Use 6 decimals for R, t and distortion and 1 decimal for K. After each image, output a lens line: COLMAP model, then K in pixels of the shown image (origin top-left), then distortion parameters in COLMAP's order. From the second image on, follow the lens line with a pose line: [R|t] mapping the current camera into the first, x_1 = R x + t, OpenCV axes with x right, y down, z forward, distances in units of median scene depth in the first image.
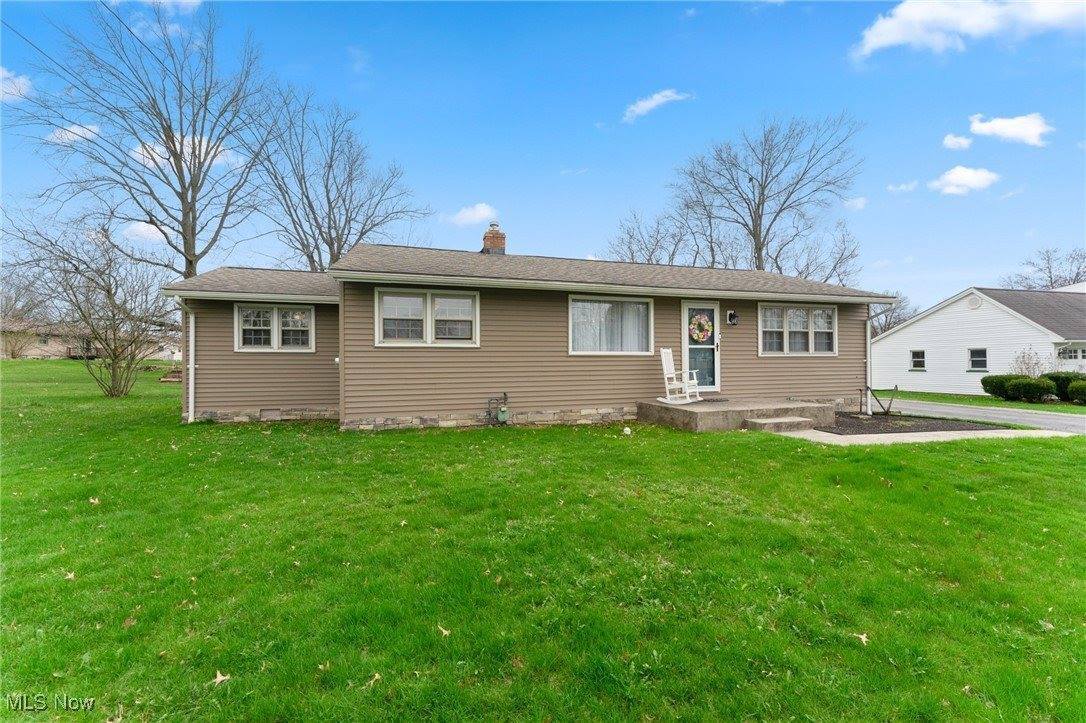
lens RADIAL K [[433.7, 0, 543.2], [0, 433.7, 359.0], [0, 0, 1]] dist [0.000221, 0.000084]
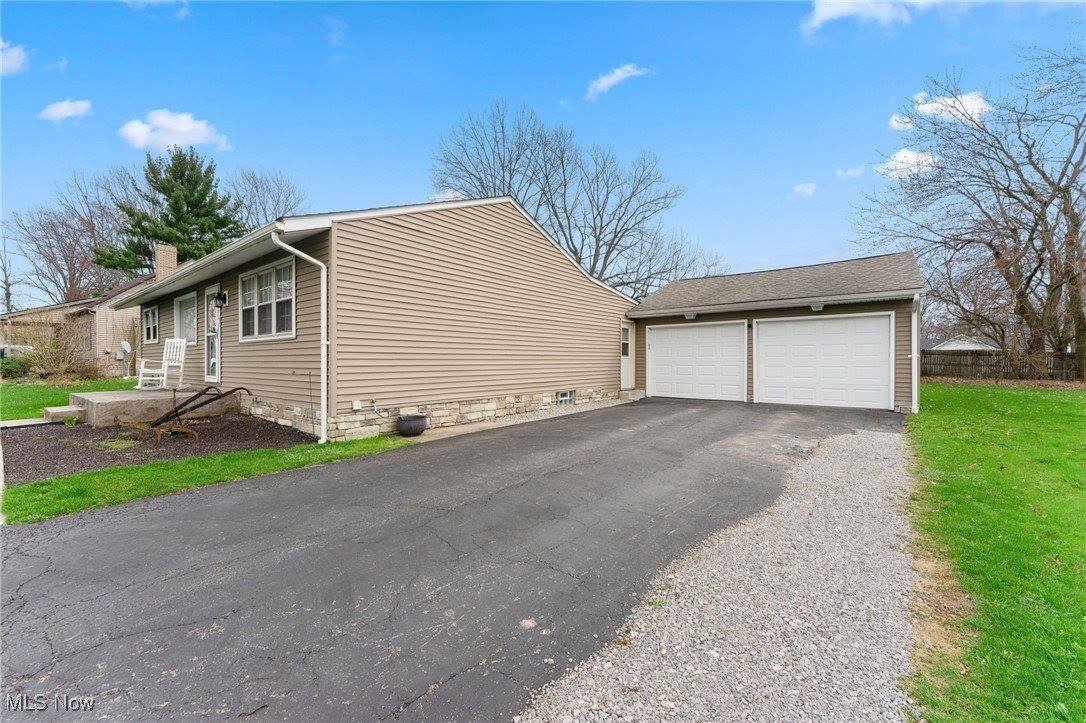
lens RADIAL K [[433.7, 0, 543.2], [0, 433.7, 359.0], [0, 0, 1]] dist [0.000221, 0.000084]
pose [[0.570173, 0.001186, -0.821524, 1.522040], [0.009453, 0.999923, 0.008004, 0.023922], [0.821470, -0.012330, 0.570118, 1.037176]]
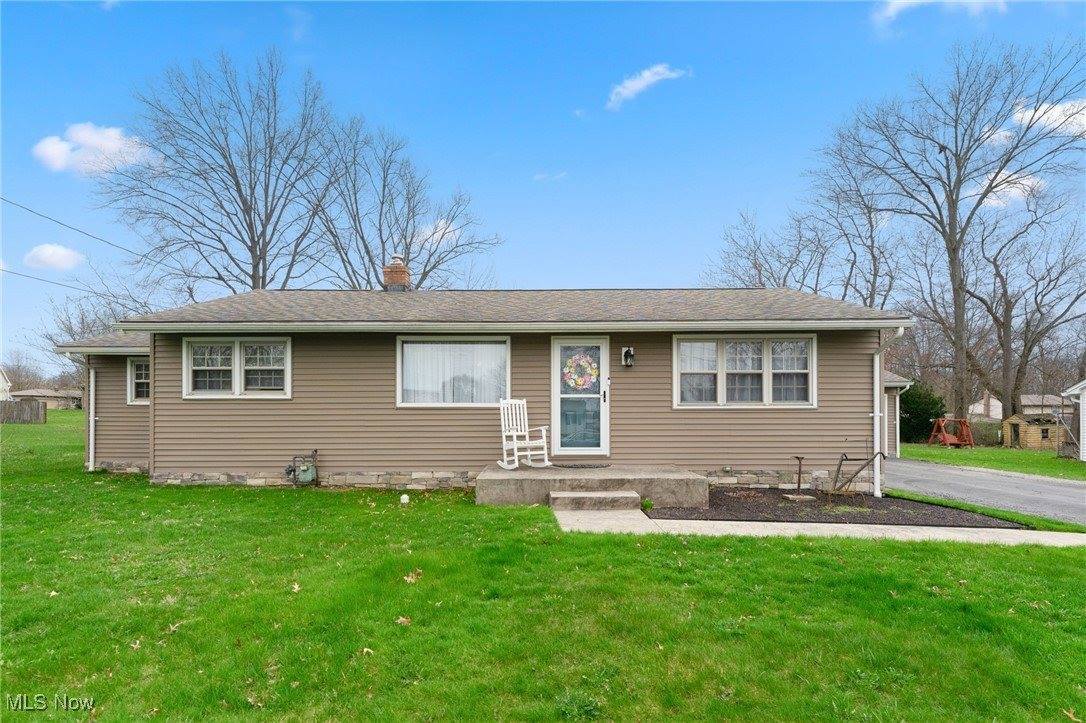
lens RADIAL K [[532.4, 0, 536.6], [0, 532.4, 412.9], [0, 0, 1]] dist [-0.001265, 0.000037]
pose [[0.954806, 0.001399, -0.297226, 0.560977], [-0.001420, 0.999999, 0.000146, 0.001203], [0.297226, 0.000283, 0.954807, 0.079351]]
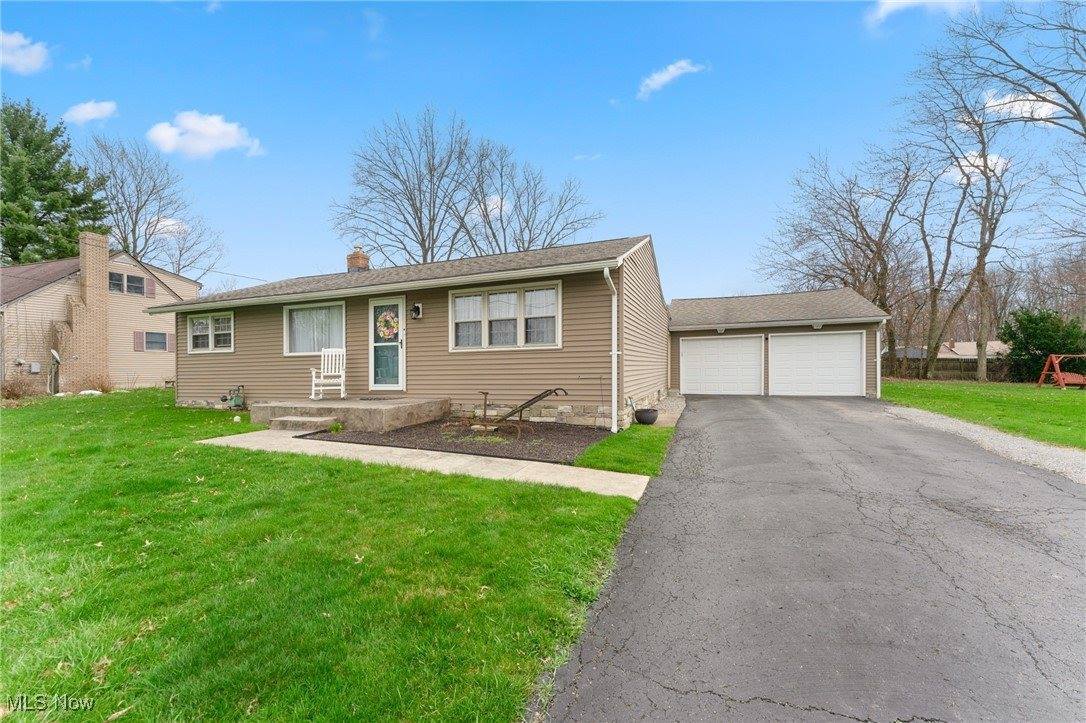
lens RADIAL K [[435.2, 0, 548.6], [0, 435.2, 371.1], [0, 0, 1]] dist [0.001173, 0.000099]
pose [[0.789421, -0.000250, -0.613852, 1.234449], [0.018466, 0.999557, 0.023340, 0.015750], [0.613575, -0.029761, 0.789076, 0.441170]]
